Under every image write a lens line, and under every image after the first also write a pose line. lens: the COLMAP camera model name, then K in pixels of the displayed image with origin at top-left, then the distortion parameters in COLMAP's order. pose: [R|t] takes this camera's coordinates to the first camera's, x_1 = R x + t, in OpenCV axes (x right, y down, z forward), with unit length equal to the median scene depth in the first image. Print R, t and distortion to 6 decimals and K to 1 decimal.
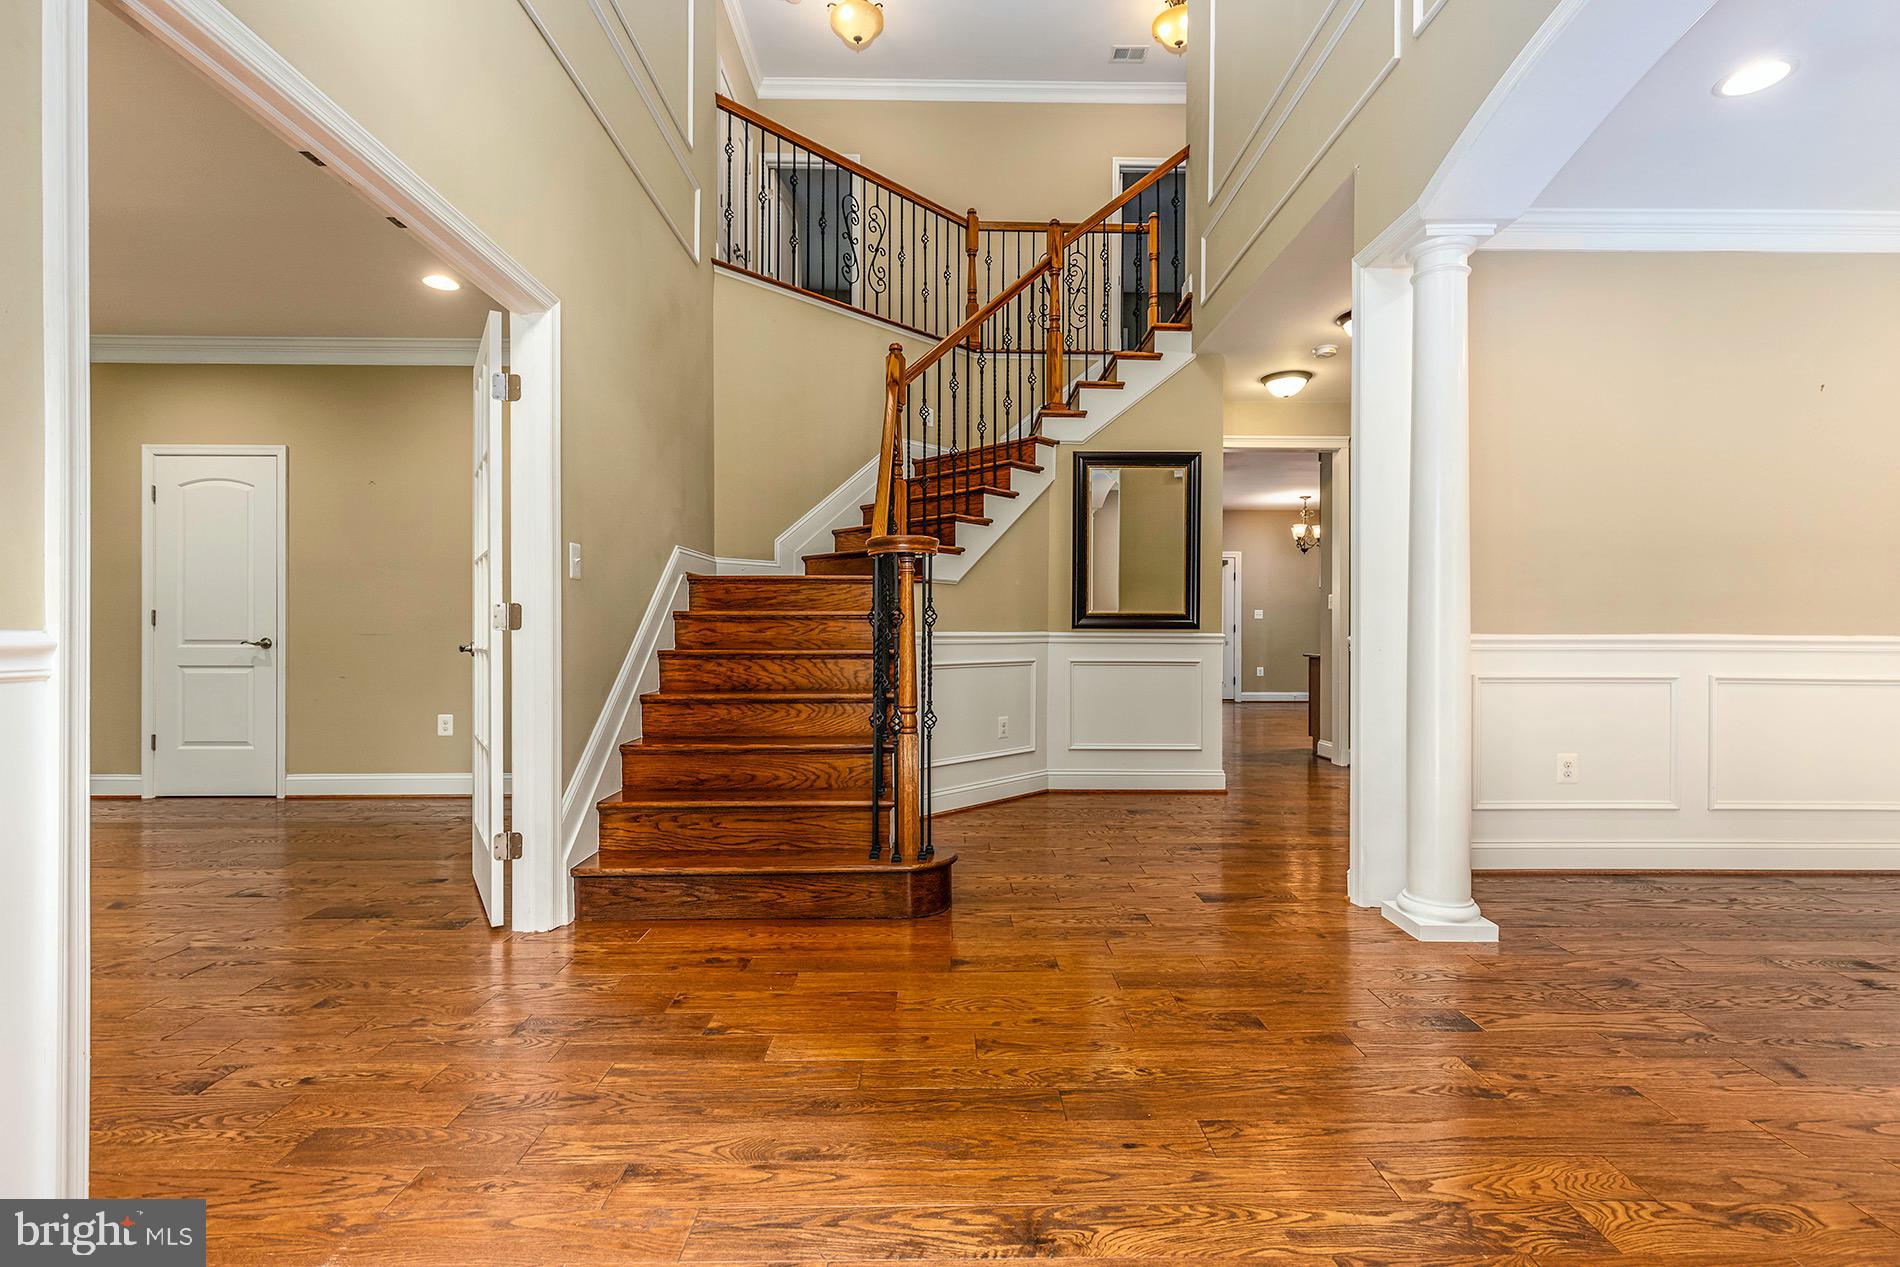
lens RADIAL K [[862.9, 0, 964.7], [0, 862.9, 628.7], [0, 0, 1]] dist [0.001862, -0.000938]
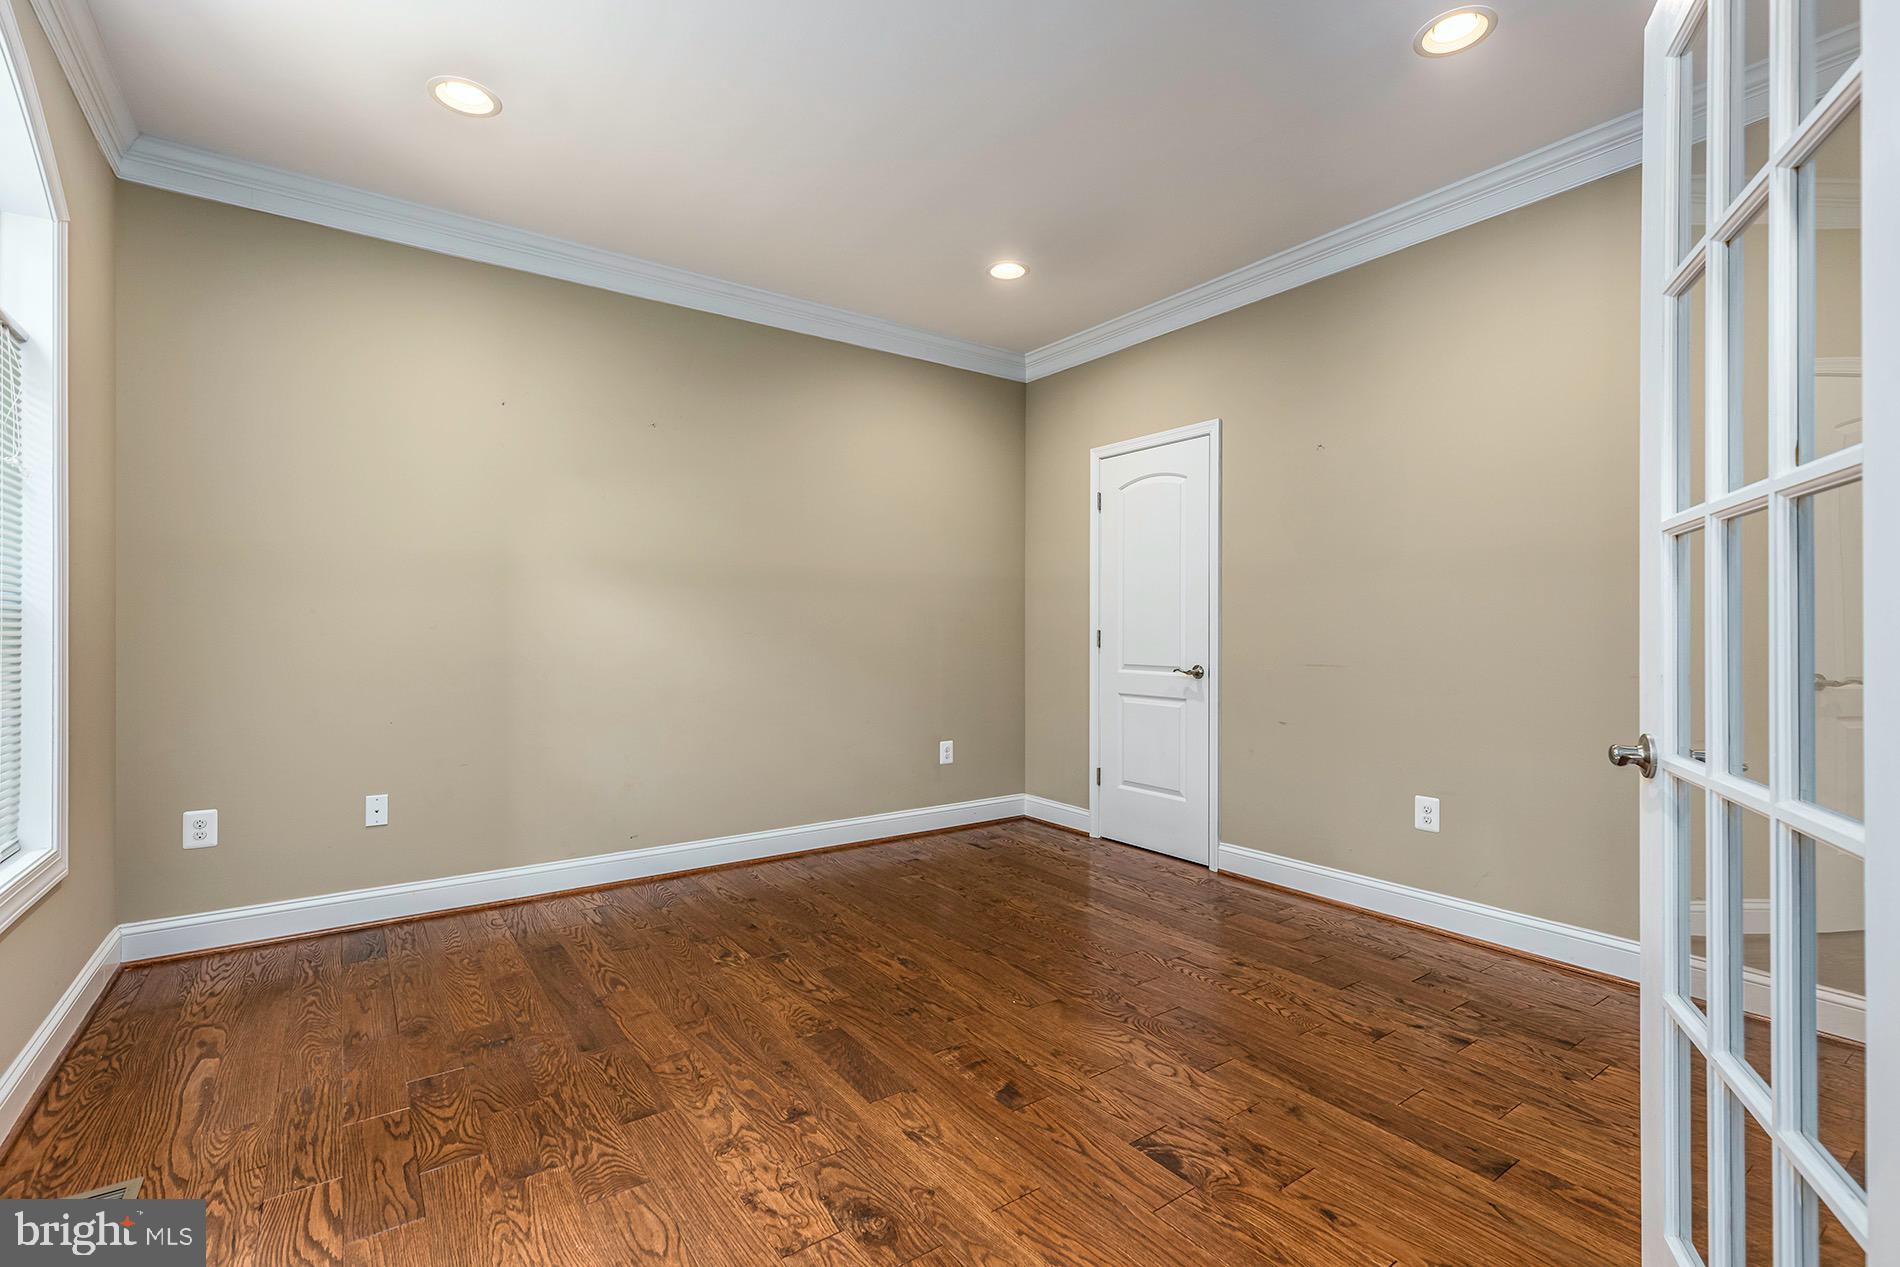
lens RADIAL K [[862.9, 0, 964.7], [0, 862.9, 628.7], [0, 0, 1]] dist [0.001862, -0.000938]
pose [[0.579789, -0.003042, -0.814761, -0.285205], [-0.002544, 0.999981, -0.005544, -0.018065], [0.814763, 0.005287, 0.579770, 0.363015]]
